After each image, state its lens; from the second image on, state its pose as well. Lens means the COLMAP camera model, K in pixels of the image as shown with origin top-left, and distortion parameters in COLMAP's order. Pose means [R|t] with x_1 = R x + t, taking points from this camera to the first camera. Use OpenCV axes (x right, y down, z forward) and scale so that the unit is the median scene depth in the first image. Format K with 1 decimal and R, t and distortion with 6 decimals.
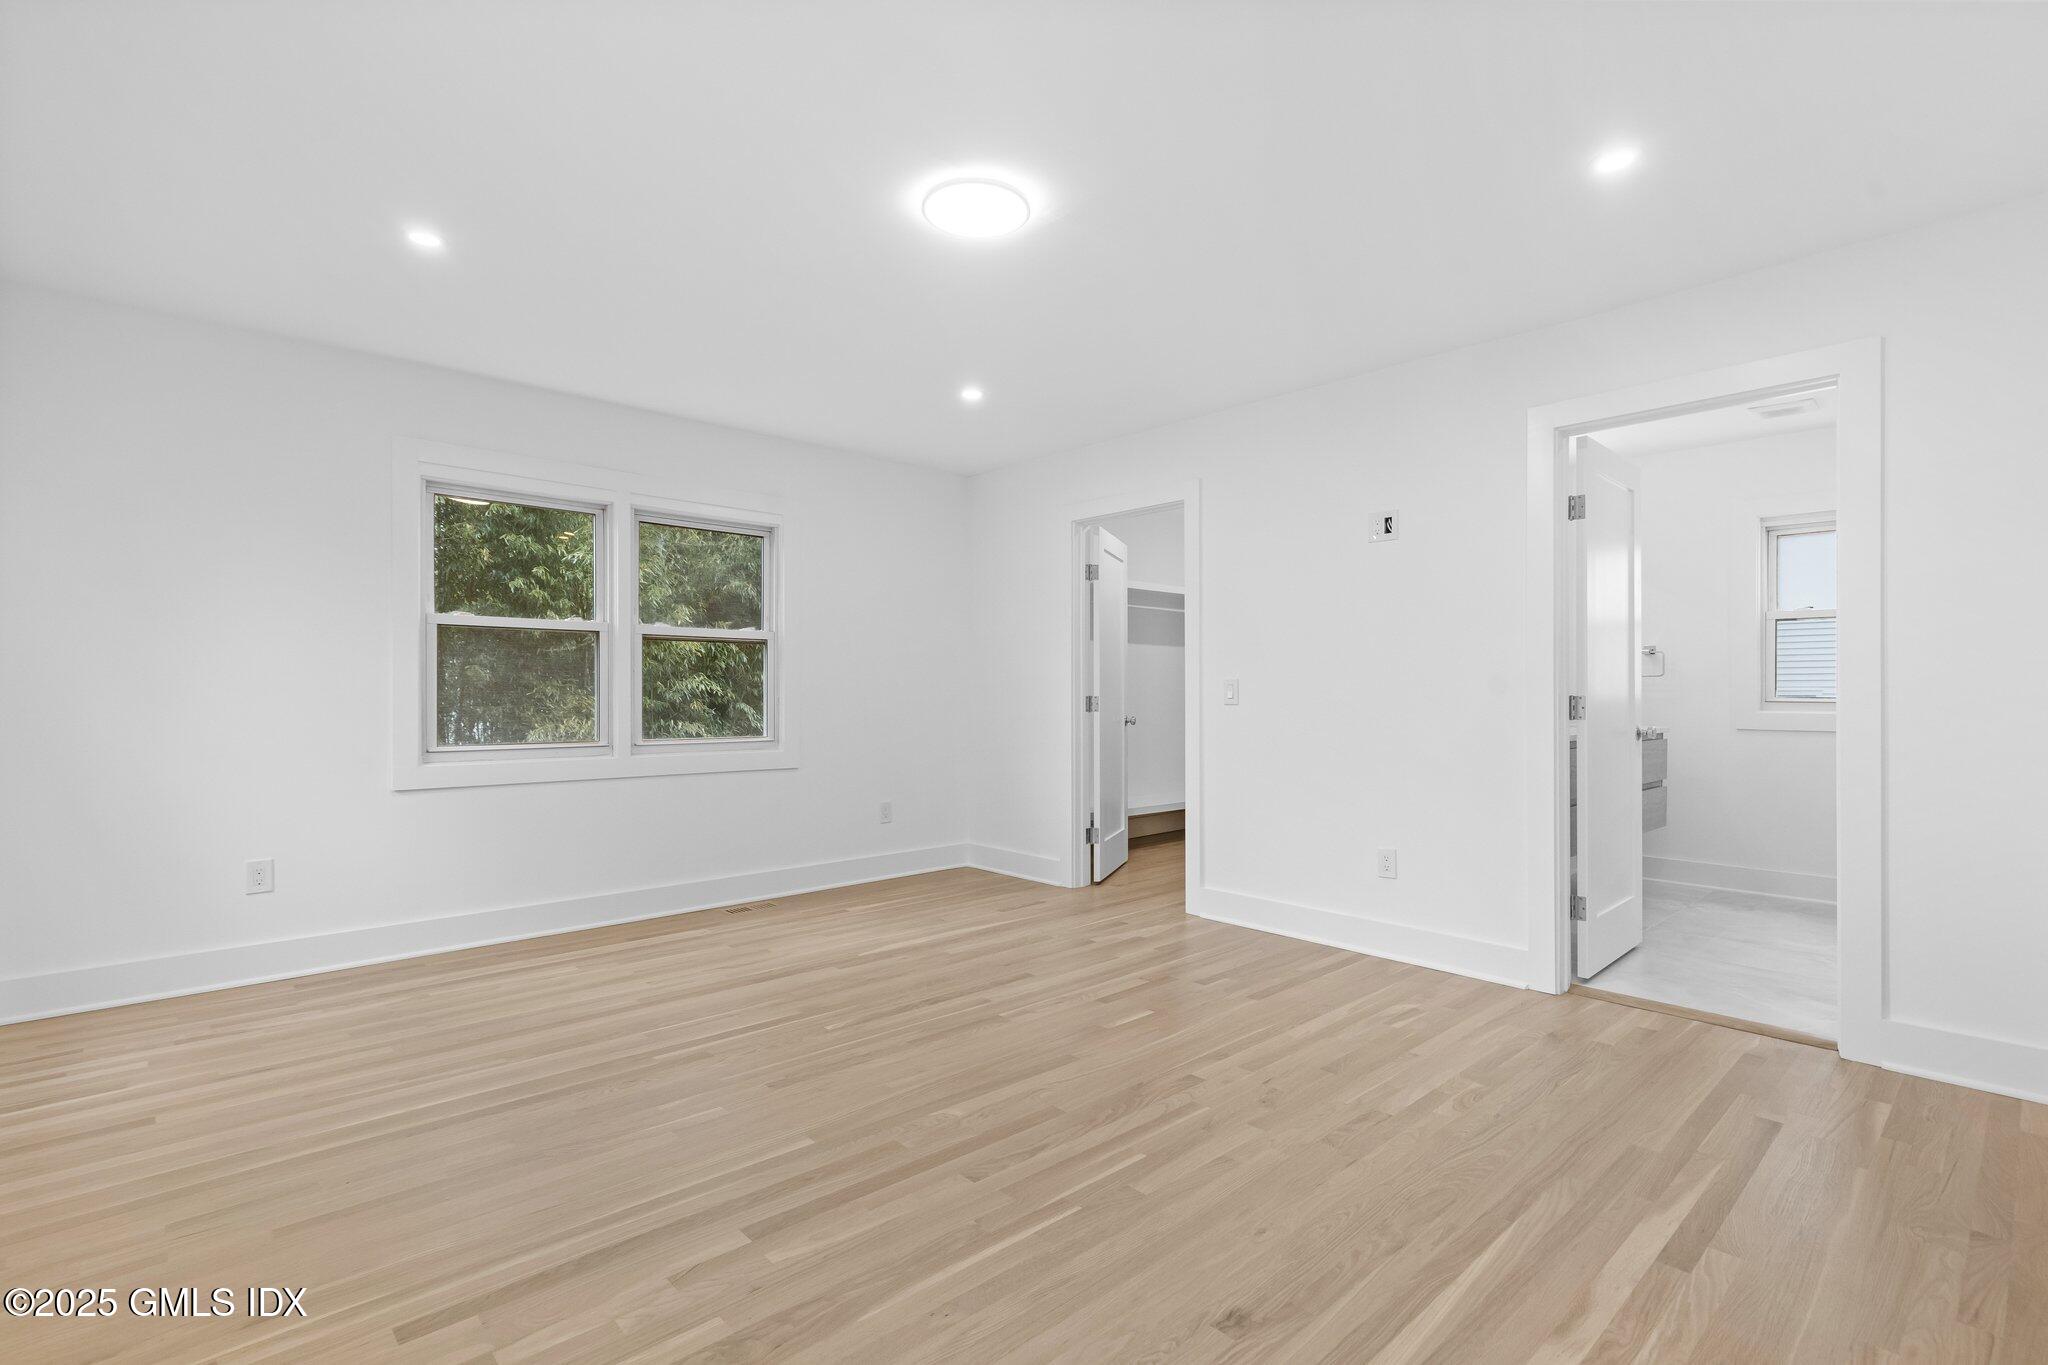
lens RADIAL K [[946.6, 0, 1003.5], [0, 946.6, 673.9], [0, 0, 1]] dist [0.007818, -0.000195]
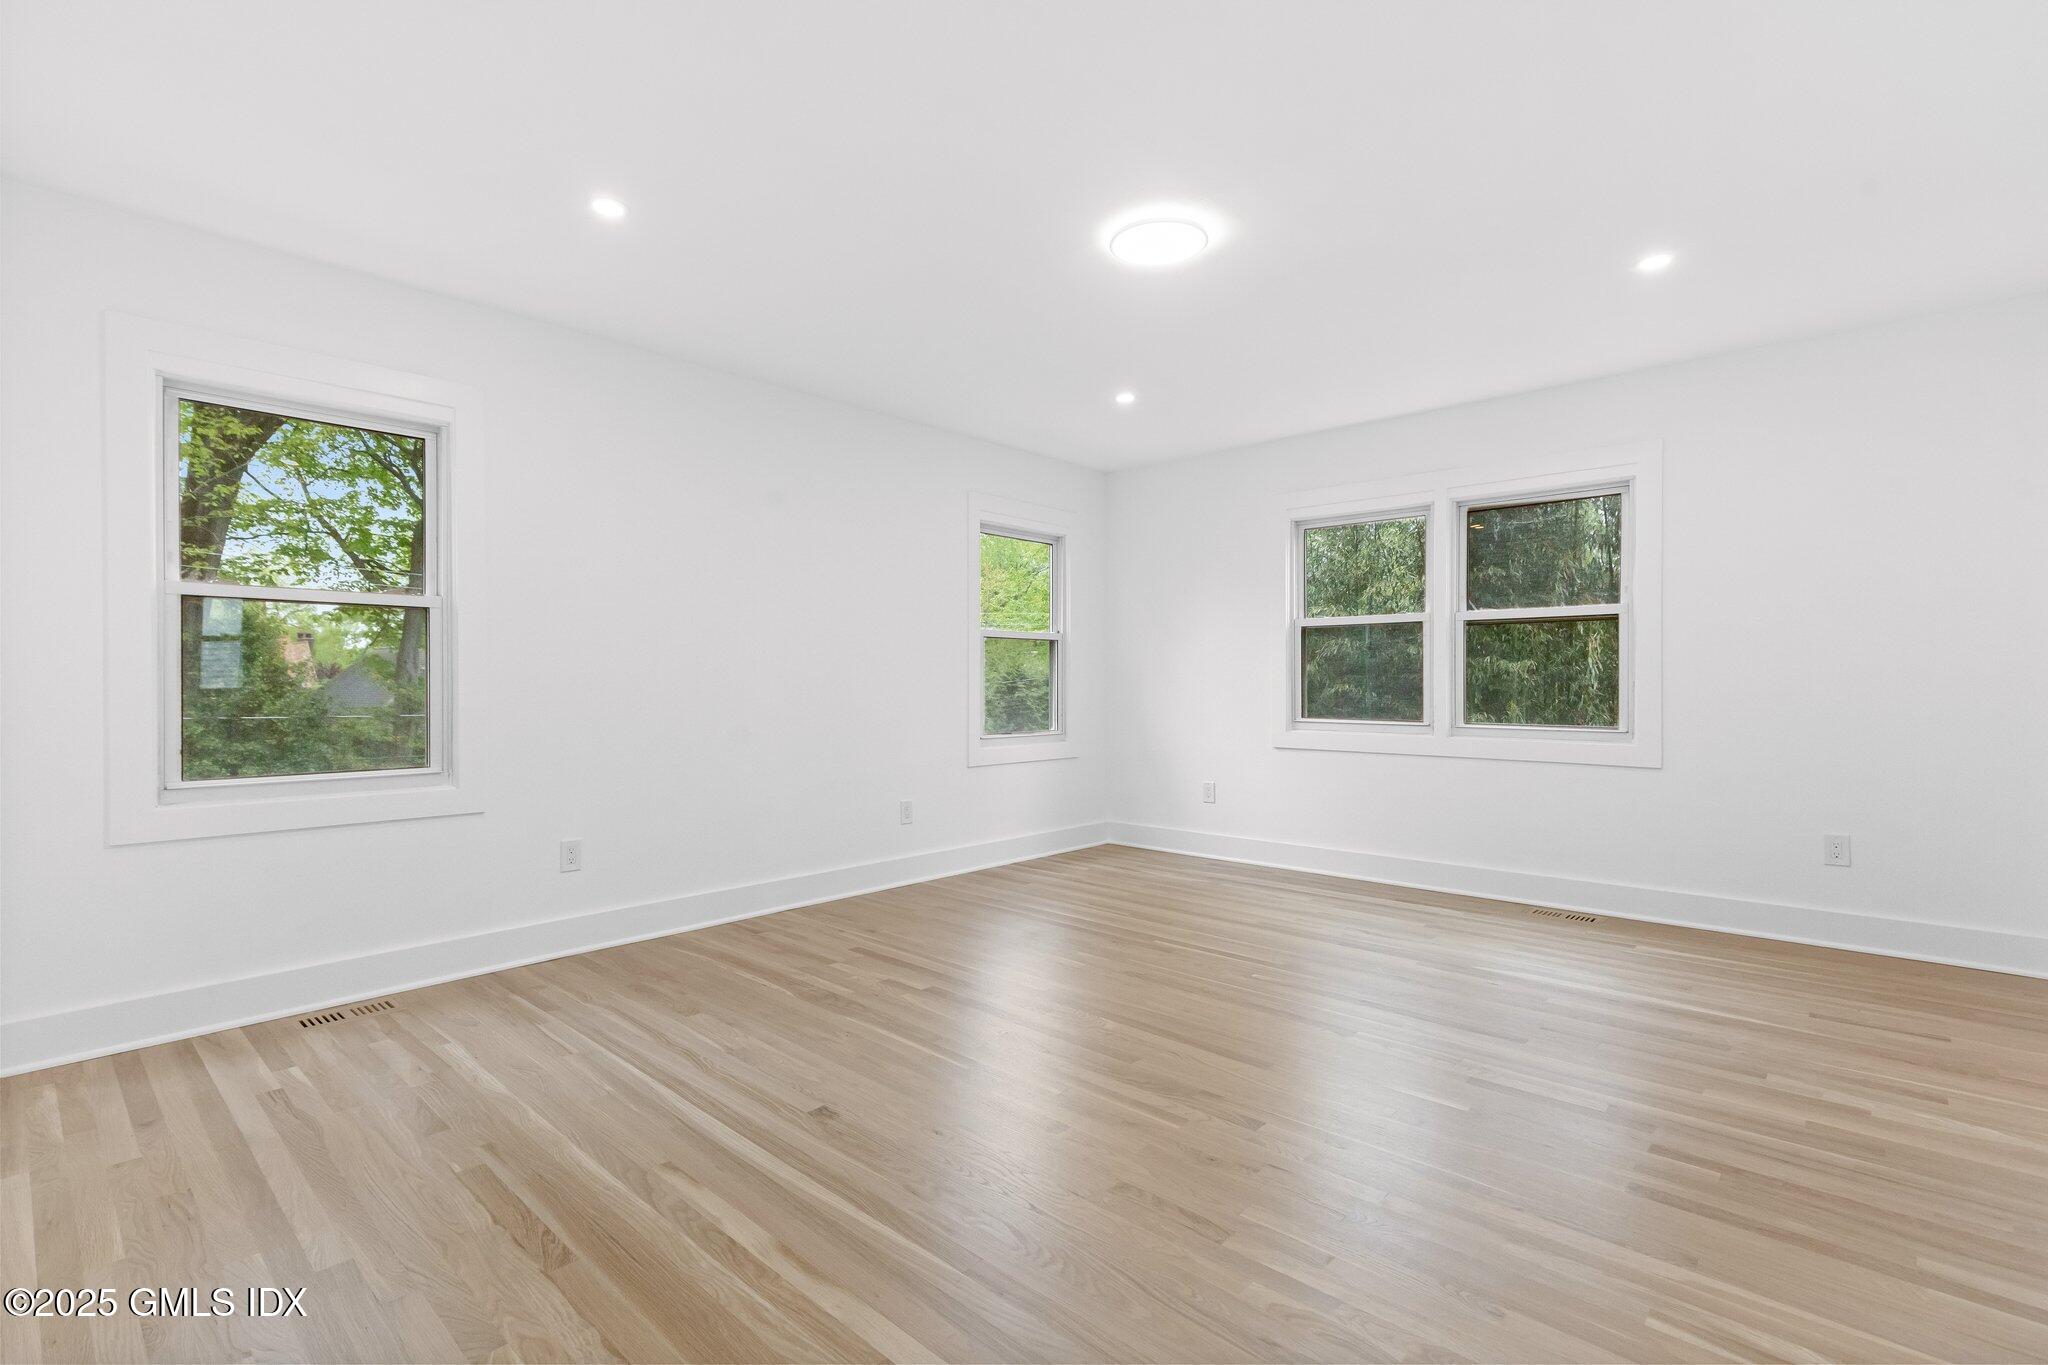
lens RADIAL K [[929.0, 0, 1011.9], [0, 929.0, 688.1], [0, 0, 1]] dist [0.010545, -0.000011]
pose [[0.090549, 0.008297, -0.995857, 0.905907], [0.023150, 0.999678, 0.010433, 0.013874], [0.995623, -0.023999, 0.090328, 0.632219]]
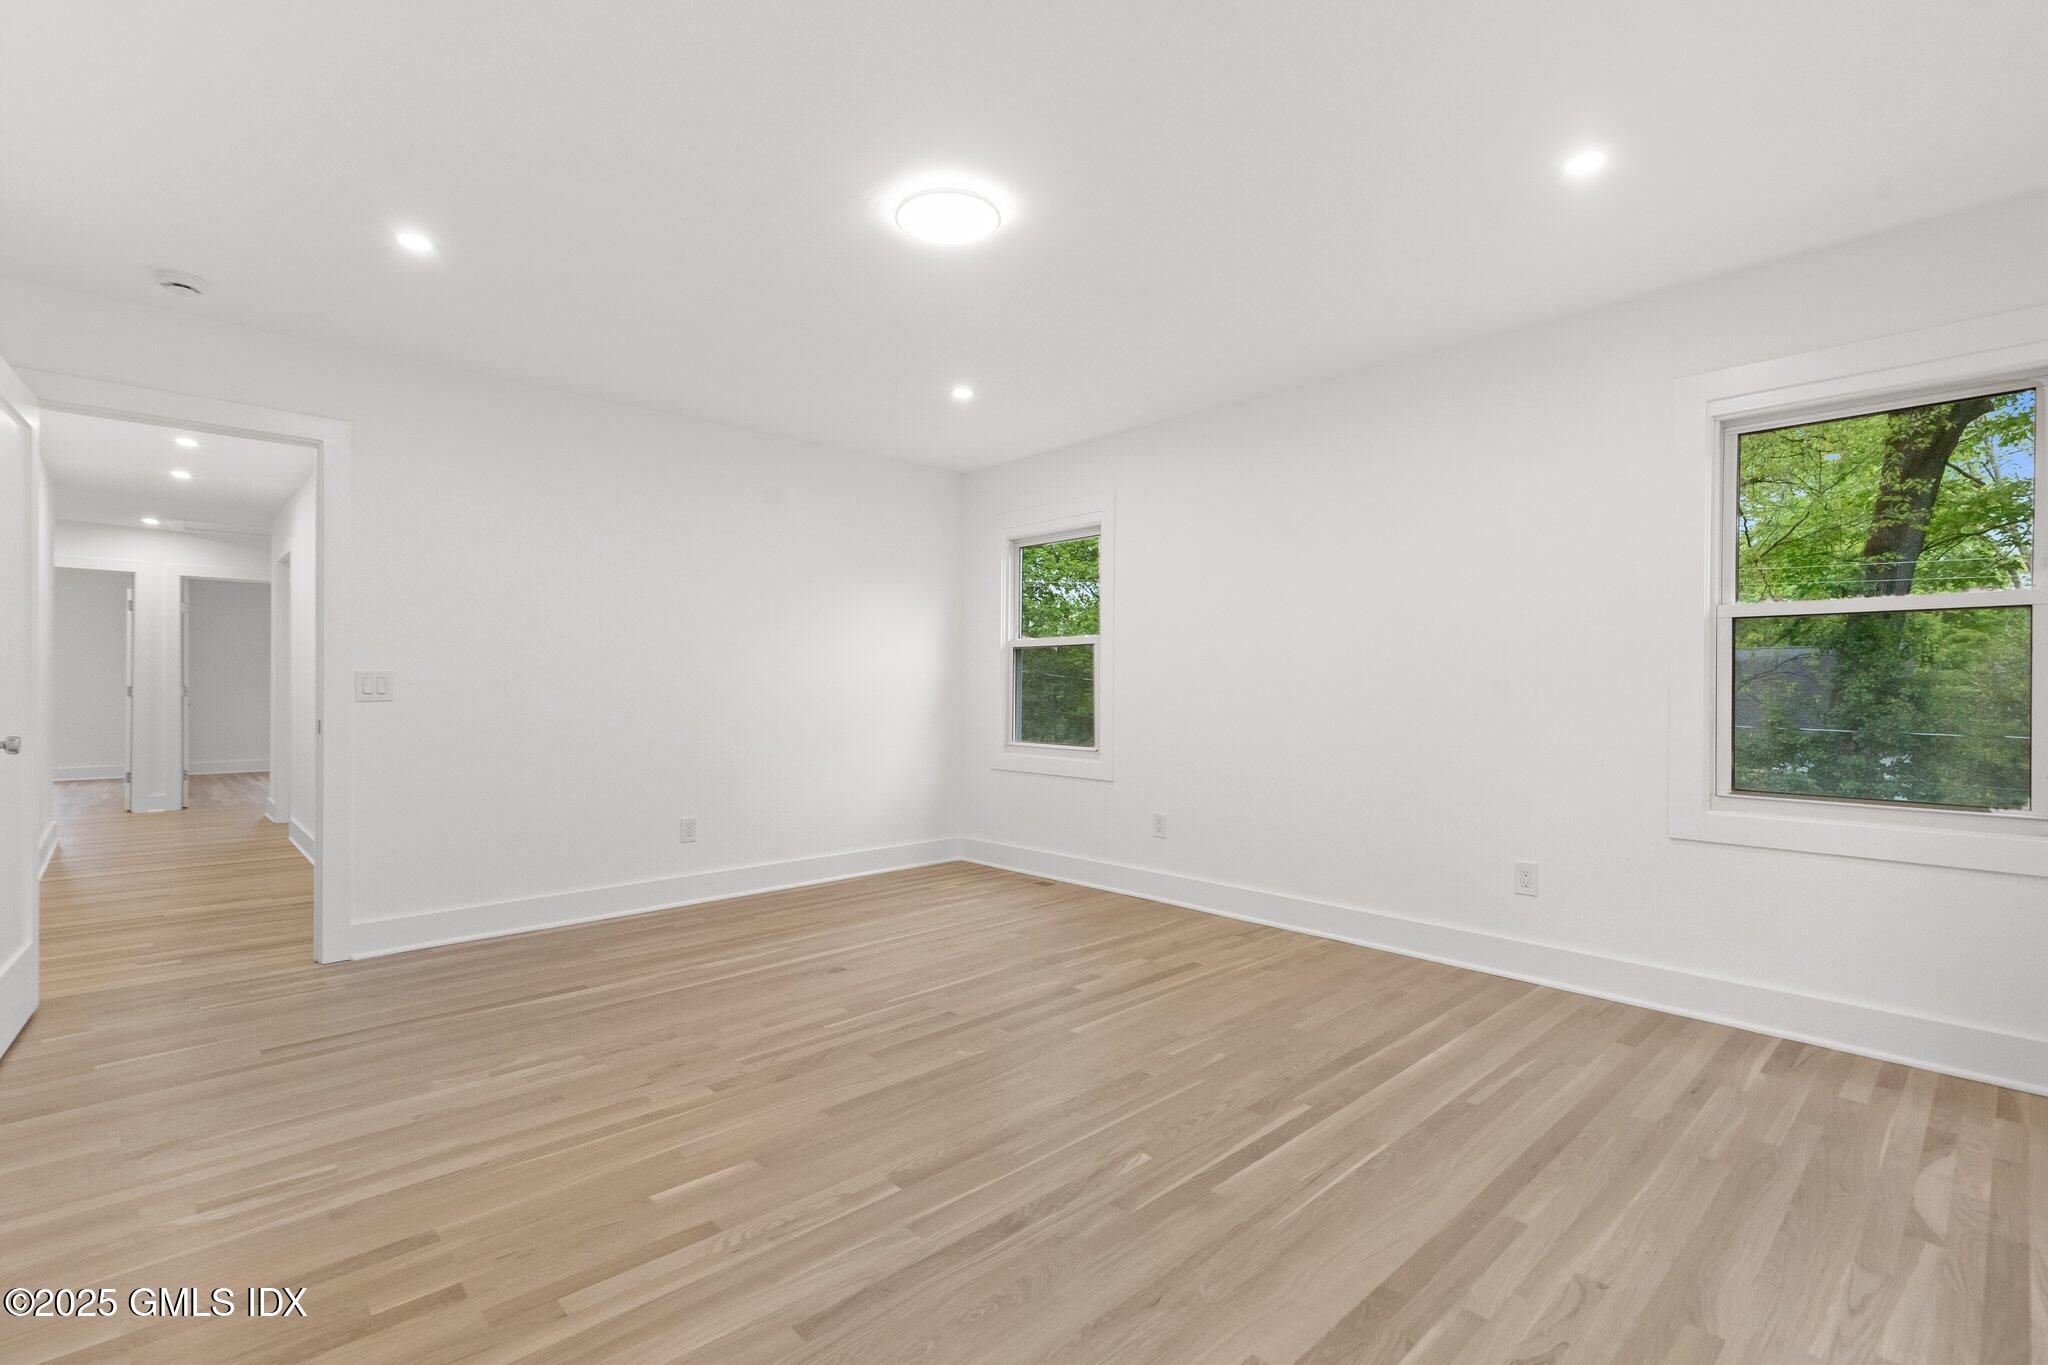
lens RADIAL K [[934.6, 0, 1032.2], [0, 934.6, 692.4], [0, 0, 1]] dist [-0.001321, -0.000255]
pose [[-0.999392, -0.006145, -0.034324, -0.074649], [-0.005432, 0.999768, -0.020824, 0.038284], [0.034444, -0.020624, -0.999194, 1.745518]]
